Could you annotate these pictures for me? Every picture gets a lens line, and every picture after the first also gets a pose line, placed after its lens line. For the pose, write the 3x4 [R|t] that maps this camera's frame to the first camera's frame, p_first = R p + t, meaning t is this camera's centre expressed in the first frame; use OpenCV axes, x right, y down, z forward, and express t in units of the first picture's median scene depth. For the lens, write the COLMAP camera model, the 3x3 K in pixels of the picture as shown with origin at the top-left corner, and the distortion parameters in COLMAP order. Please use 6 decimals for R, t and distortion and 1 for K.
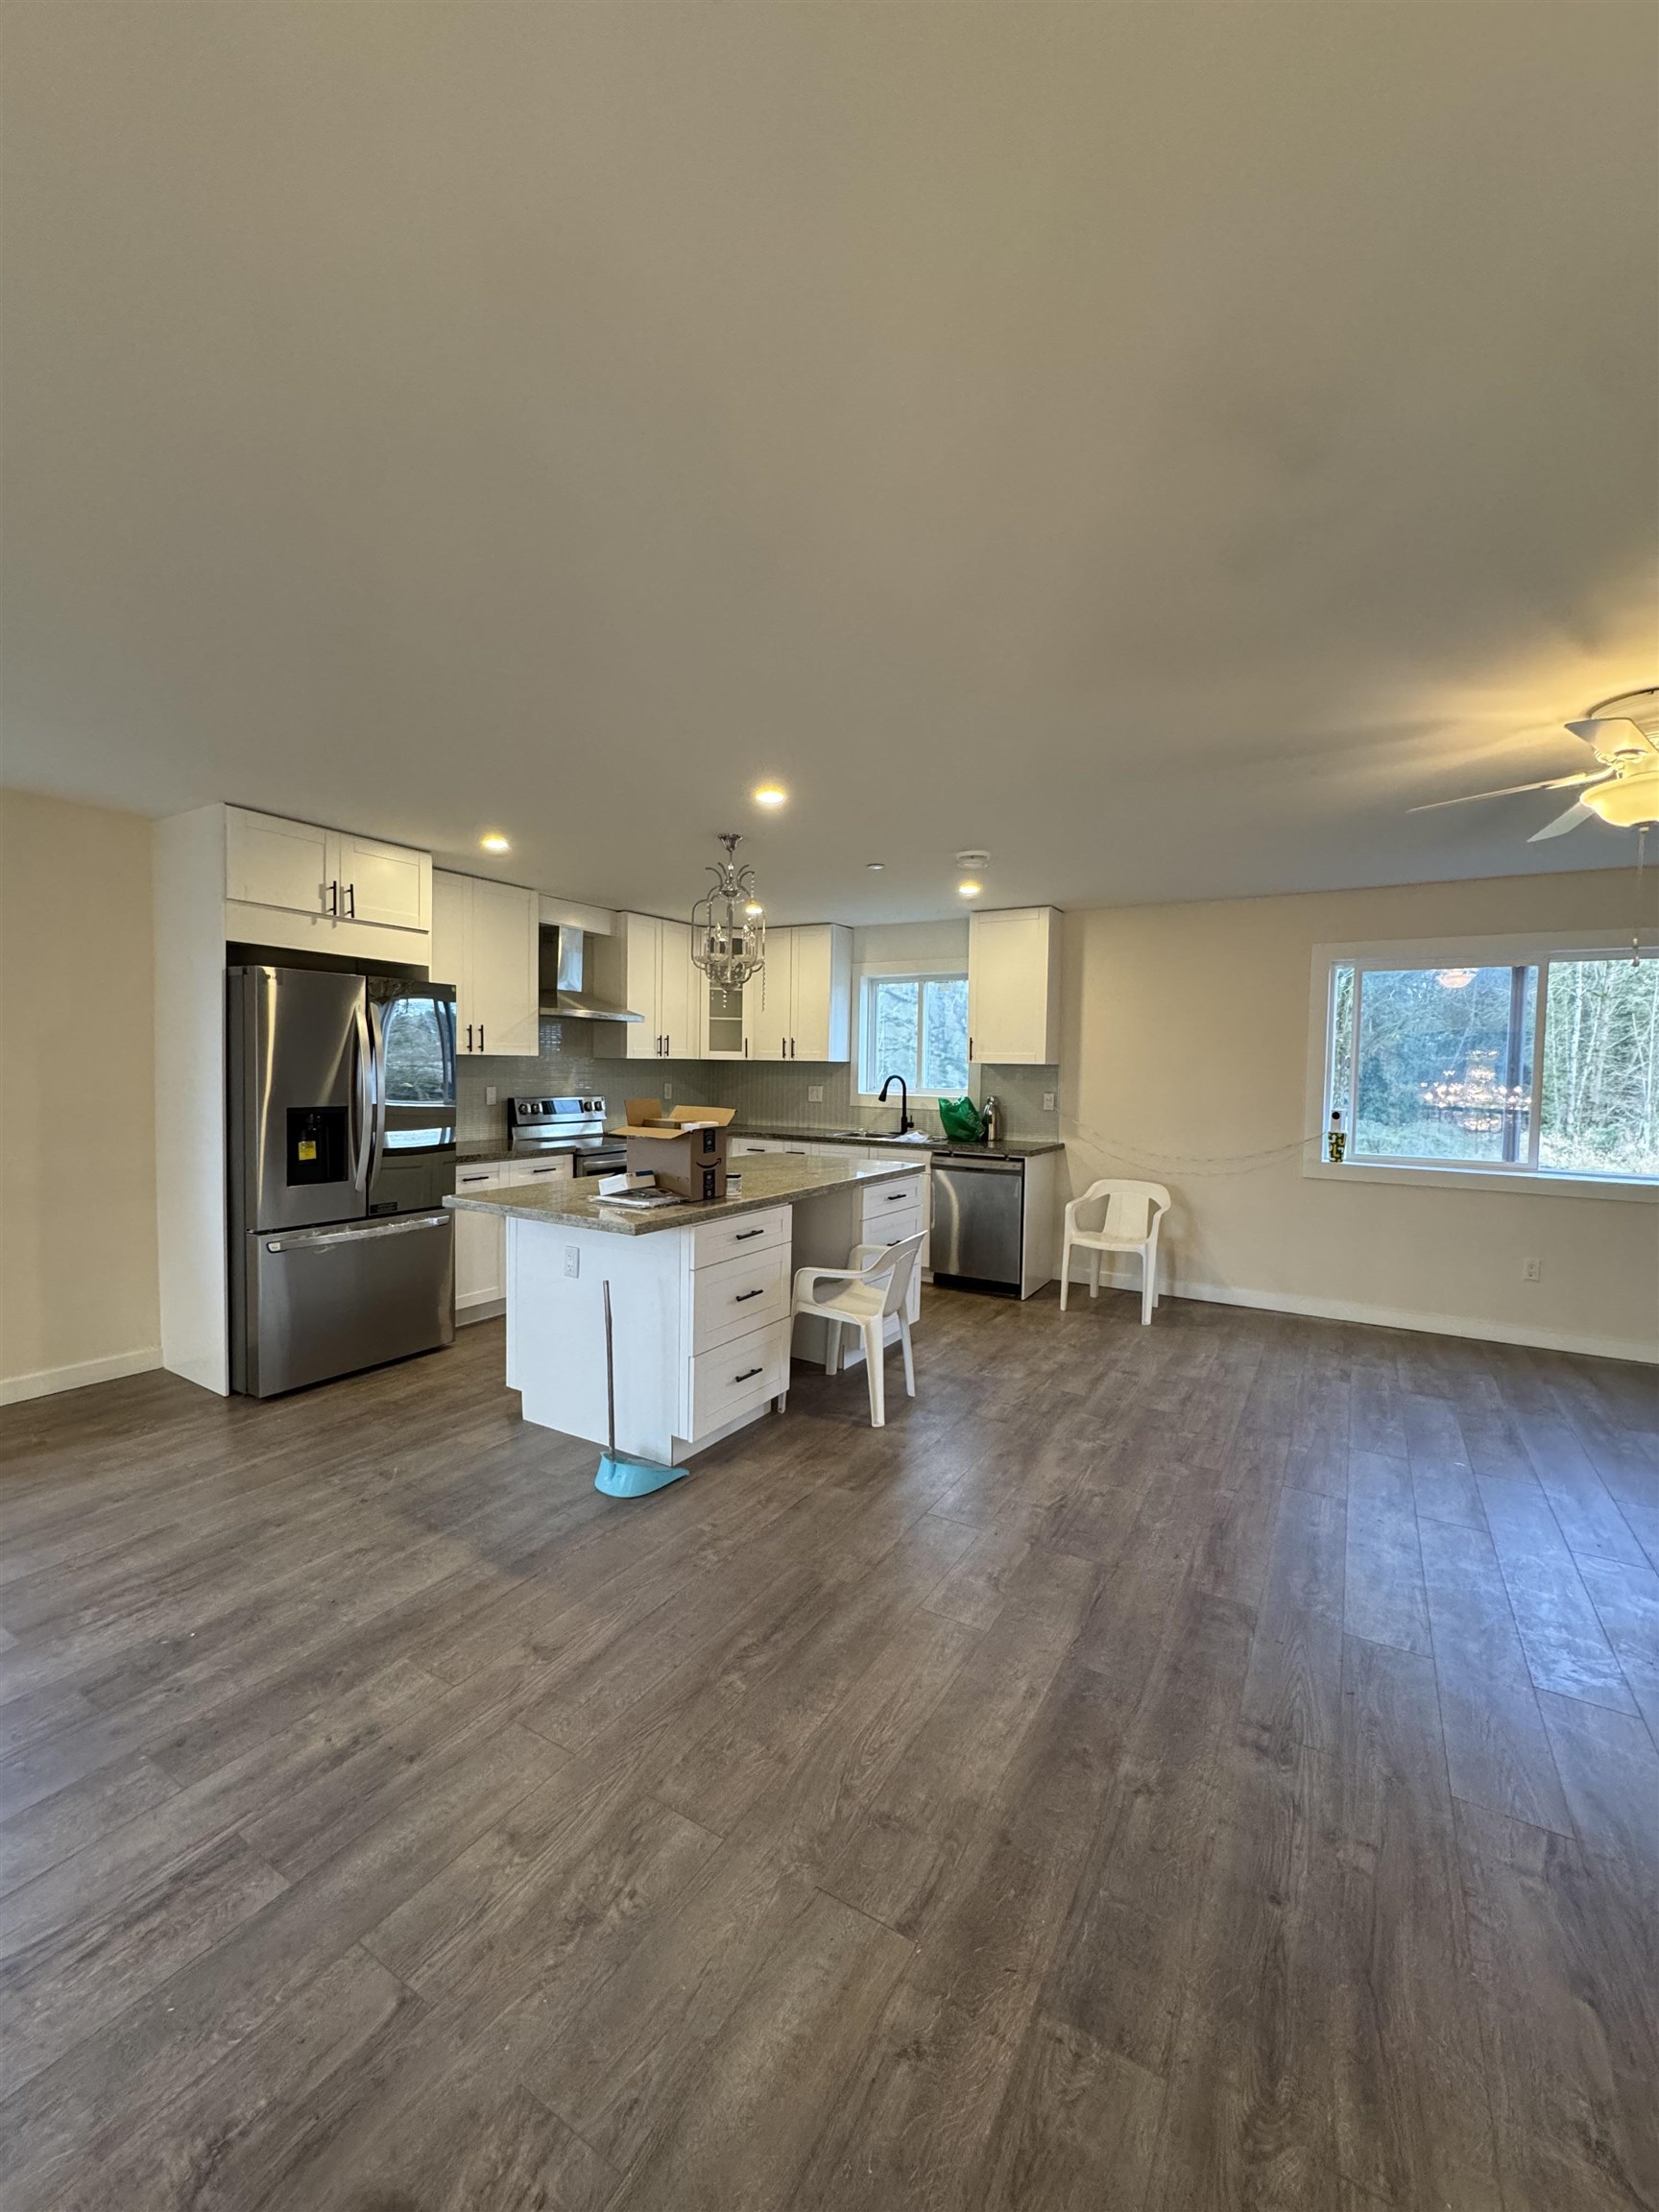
lens RADIAL K [[885.8, 0, 815.3], [0, 885.8, 1115.7], [0, 0, 1]] dist [-0.003796, -0.000055]
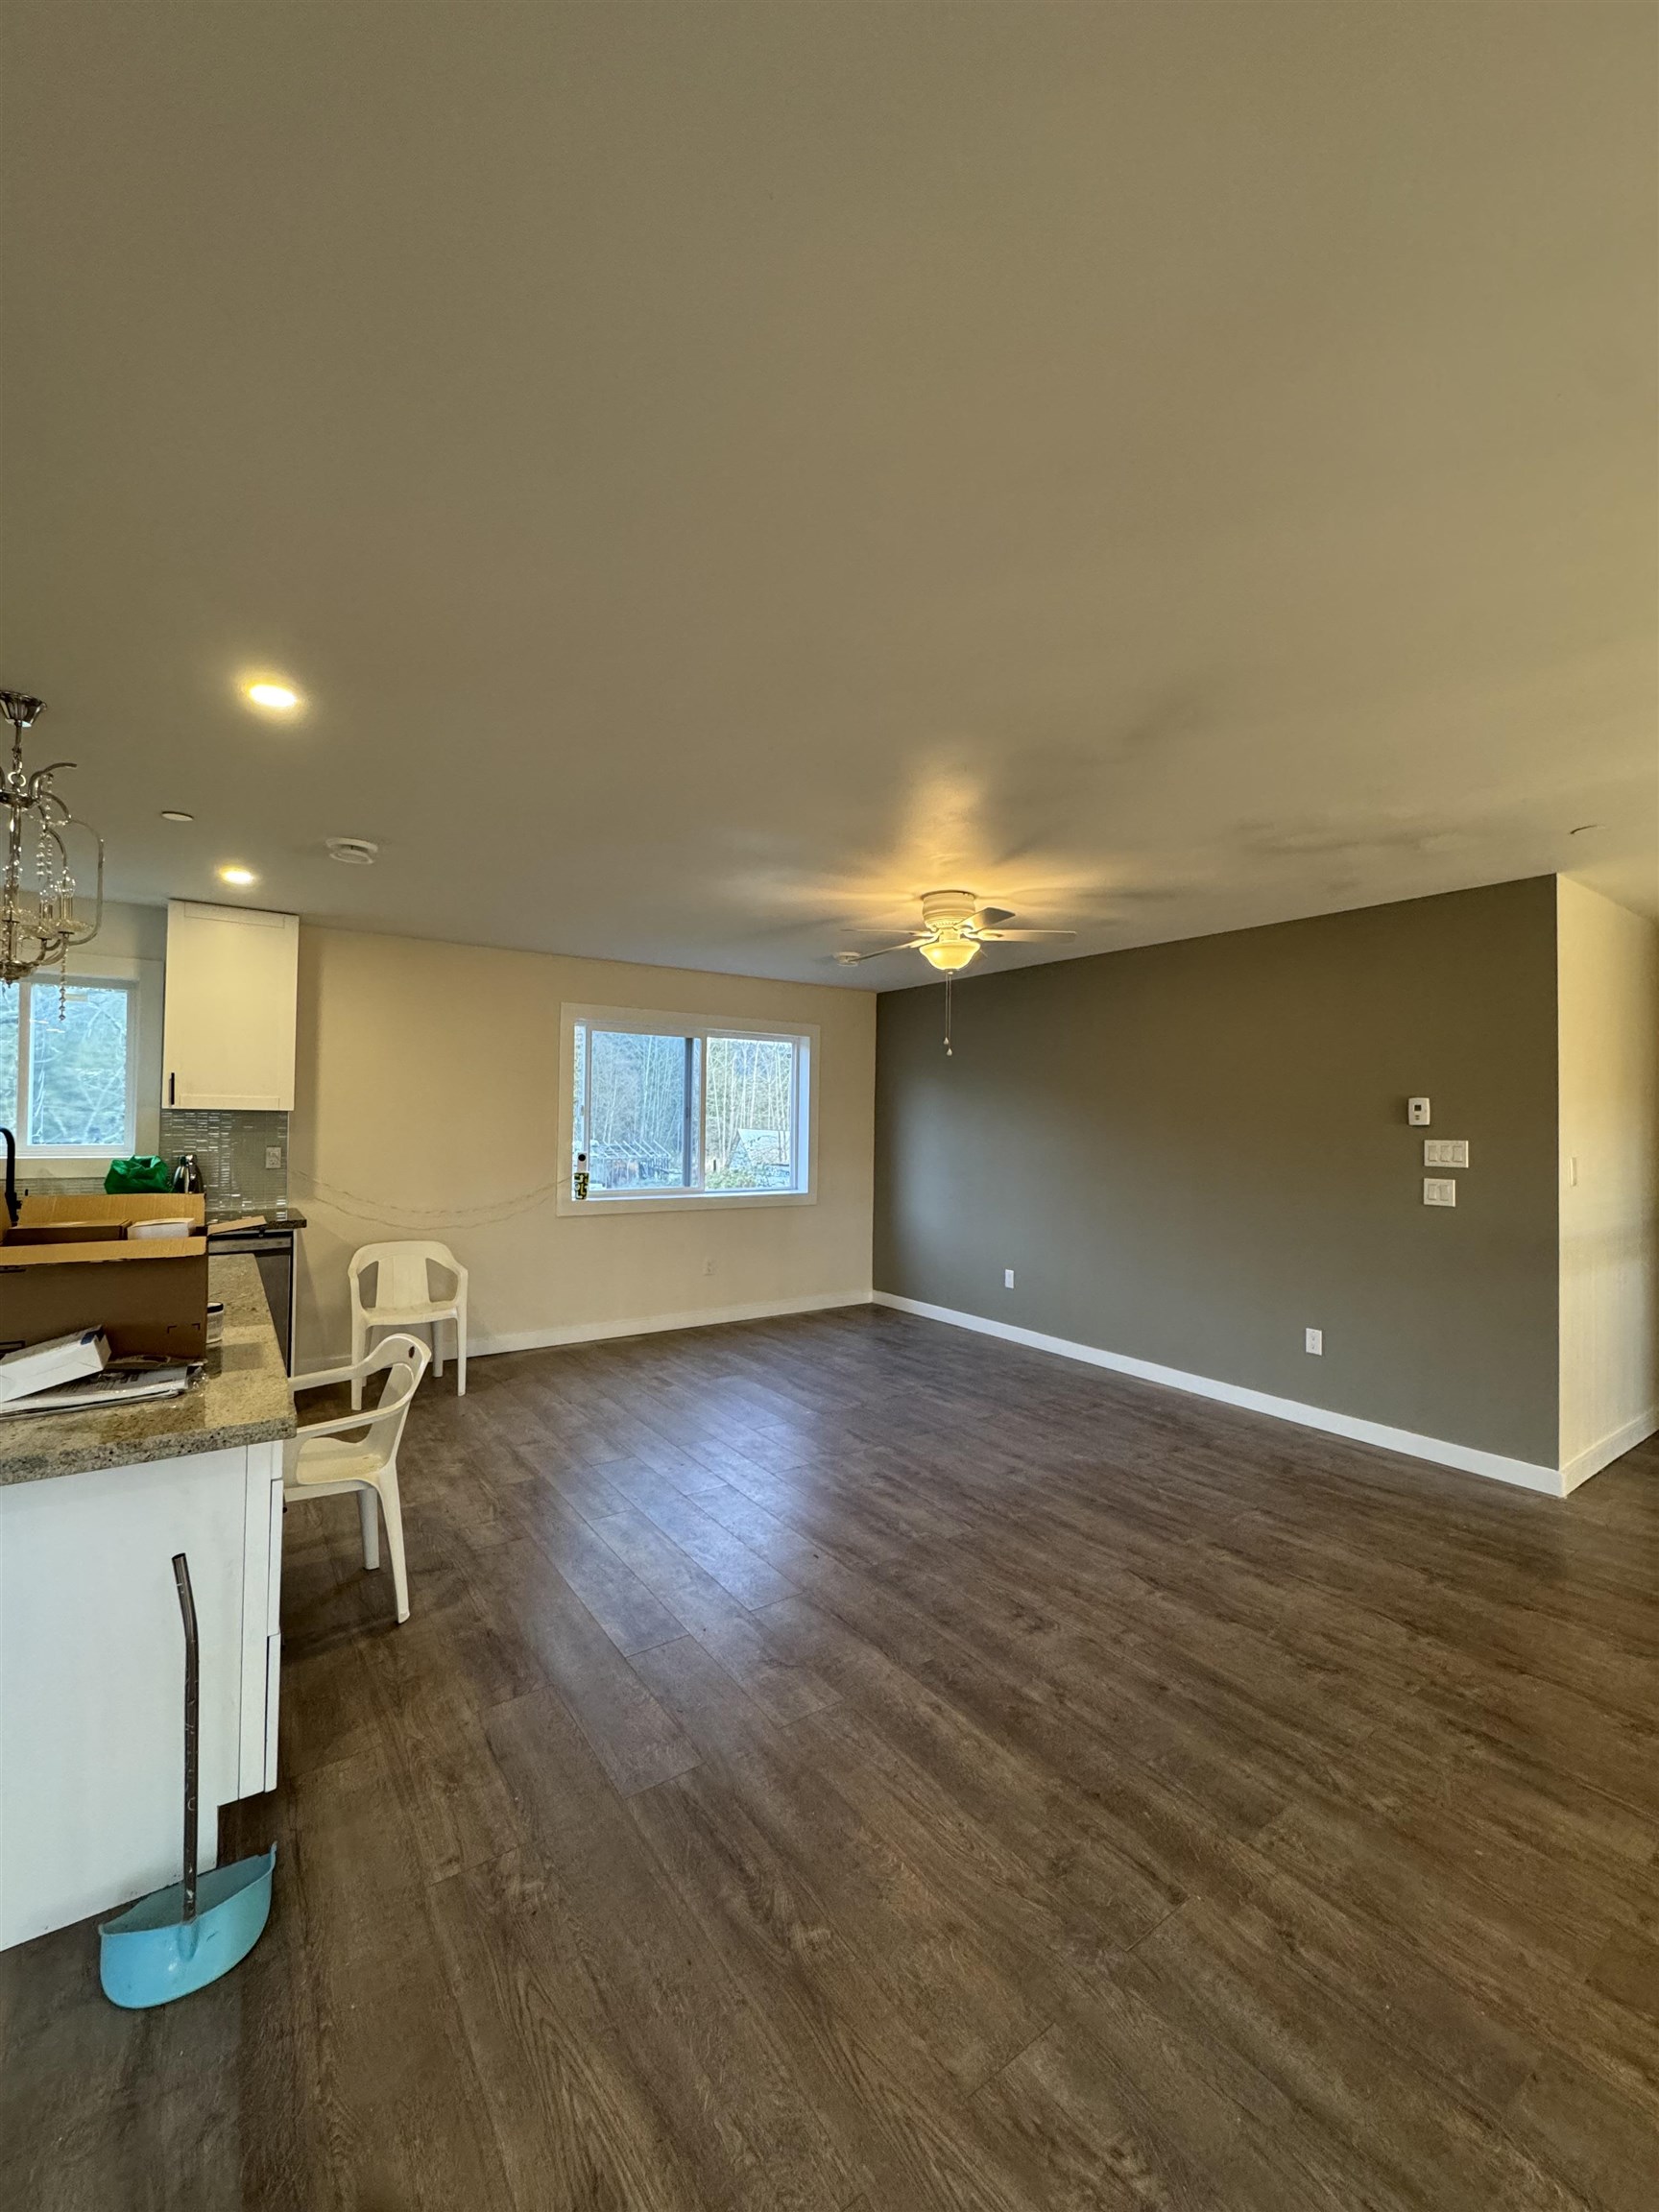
lens RADIAL K [[885.8, 0, 845.0], [0, 885.8, 1111.7], [0, 0, 1]] dist [-0.003796, -0.000055]
pose [[0.391179, 0.000132, 0.920315, -0.888661], [0.046983, 0.998693, -0.020114, -0.057498], [-0.919115, 0.051107, 0.390662, 0.733108]]
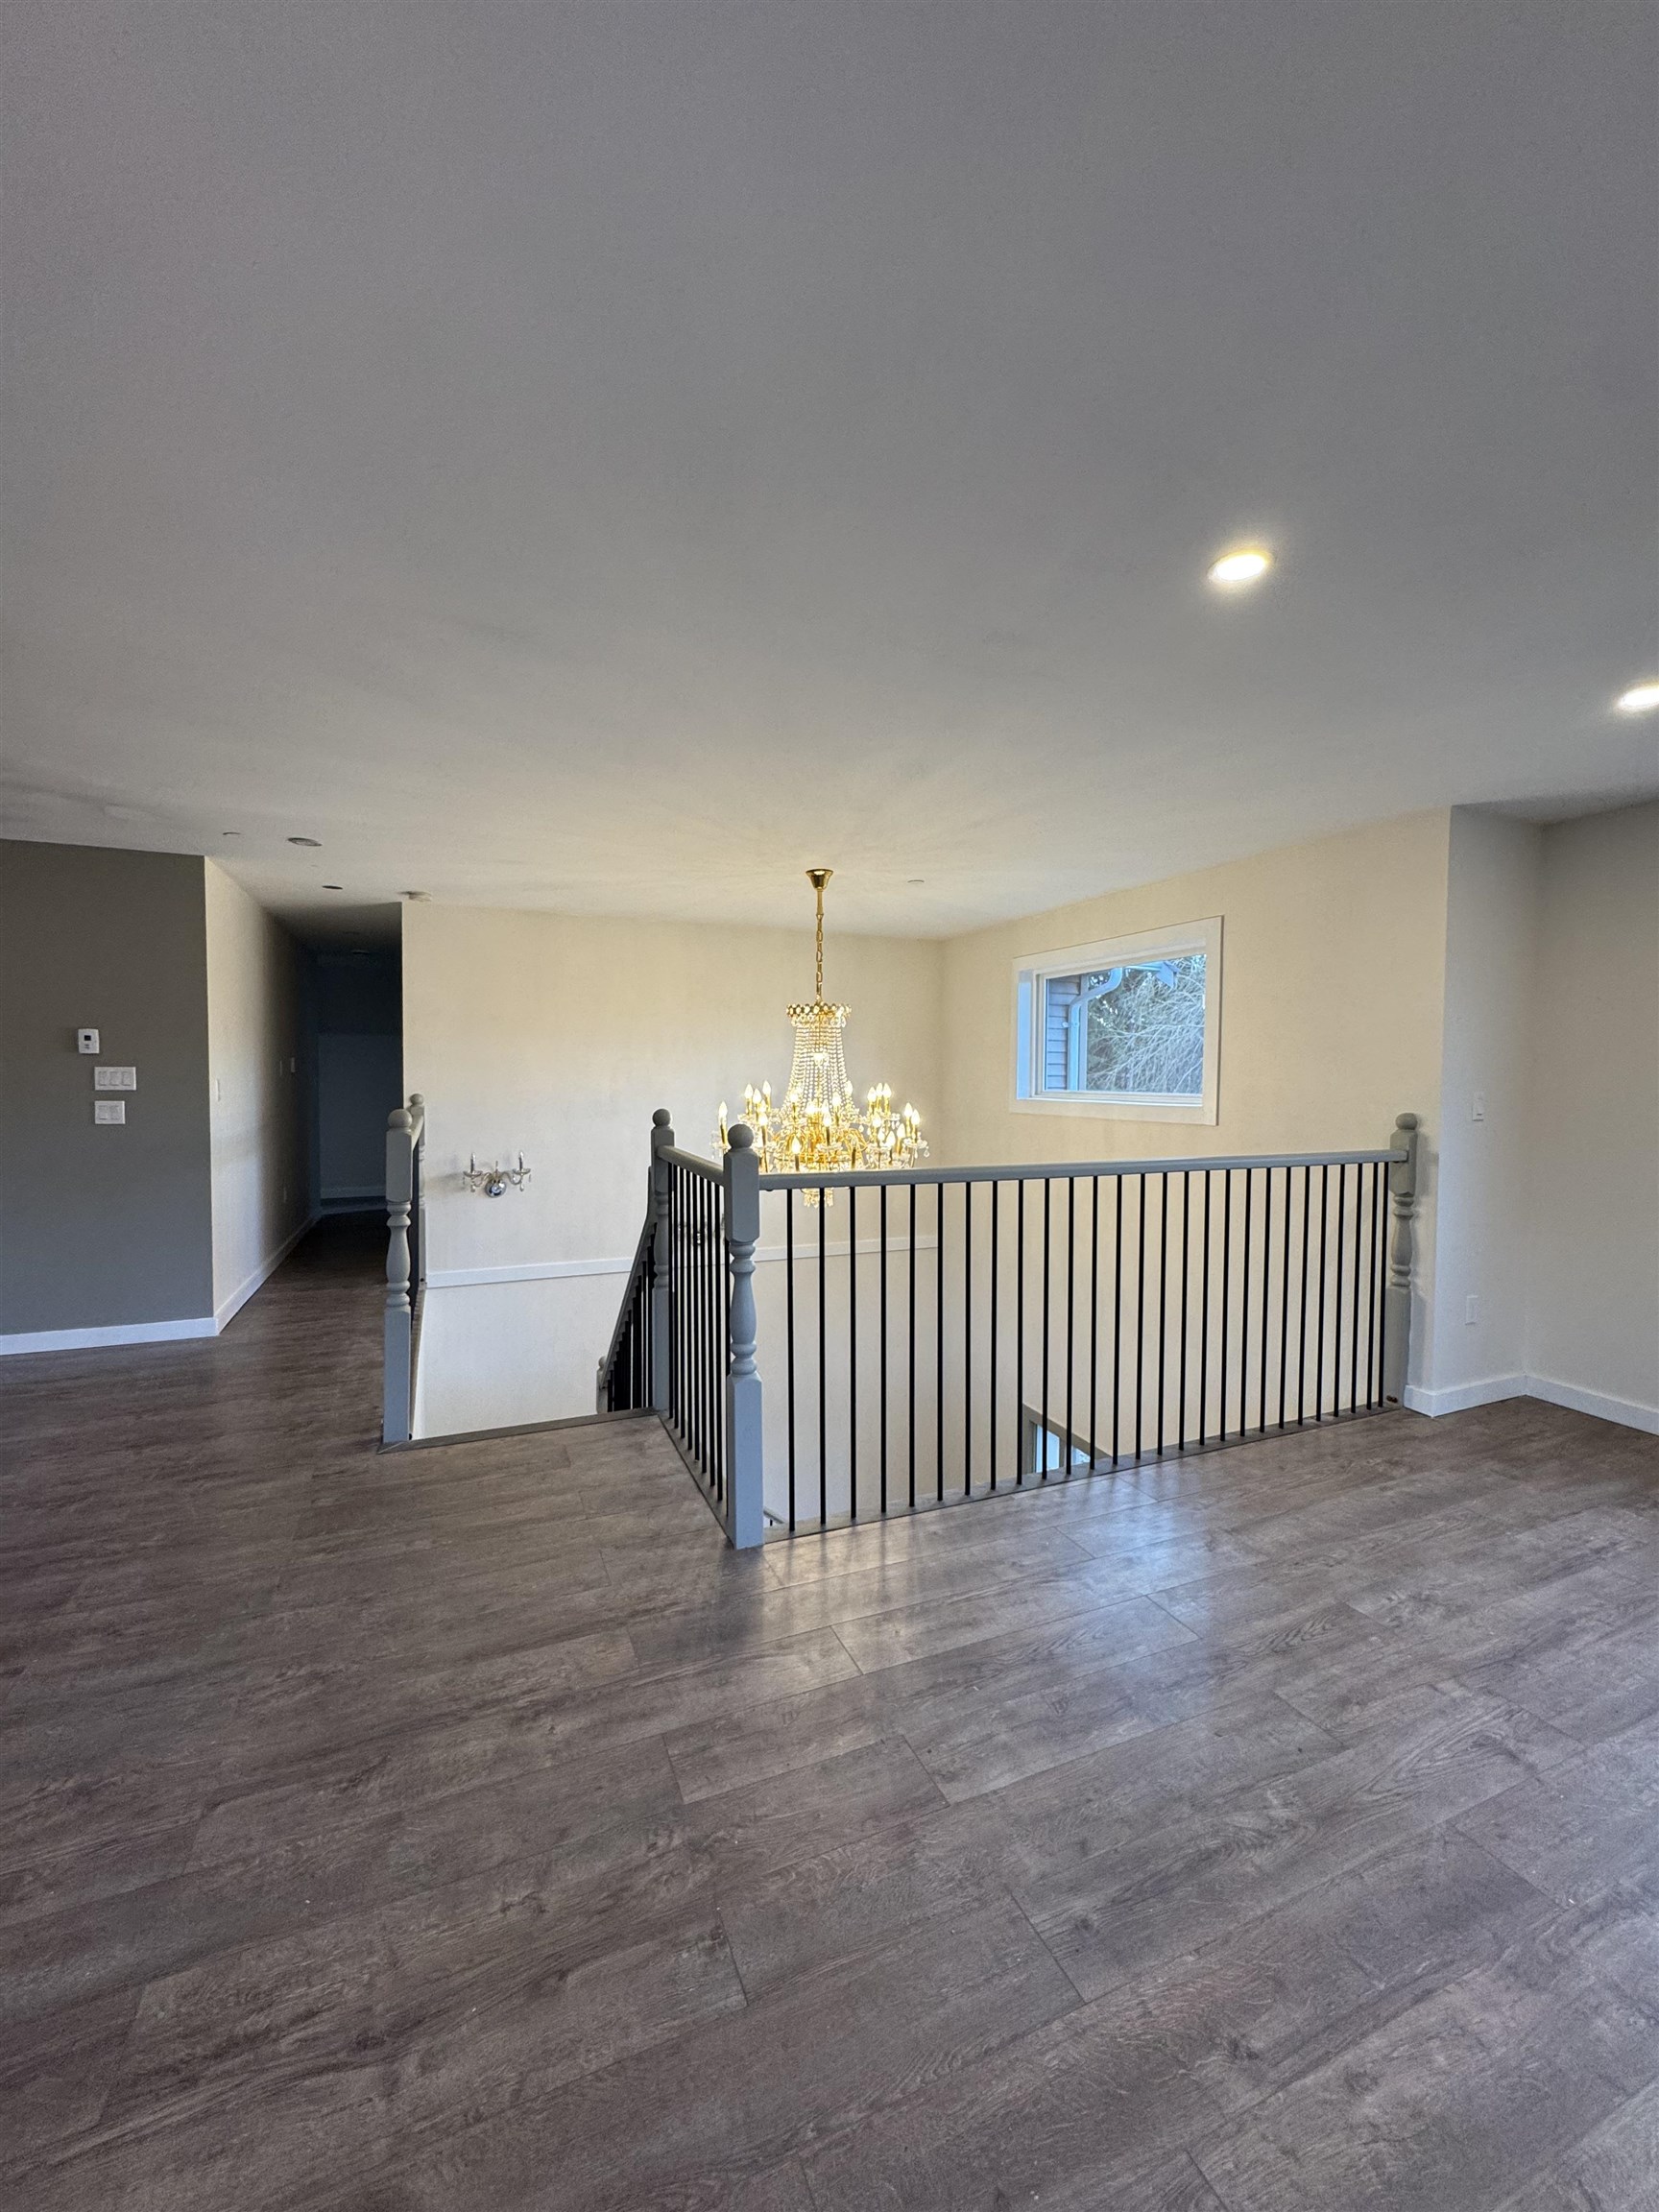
lens RADIAL K [[885.8, 0, 810.3], [0, 885.8, 1107.0], [0, 0, 1]] dist [-0.003796, -0.000055]
pose [[-0.802777, -0.051643, 0.594039, -1.369219], [0.003809, 0.995778, 0.091715, -0.070775], [-0.596267, 0.075890, -0.799191, 1.057282]]
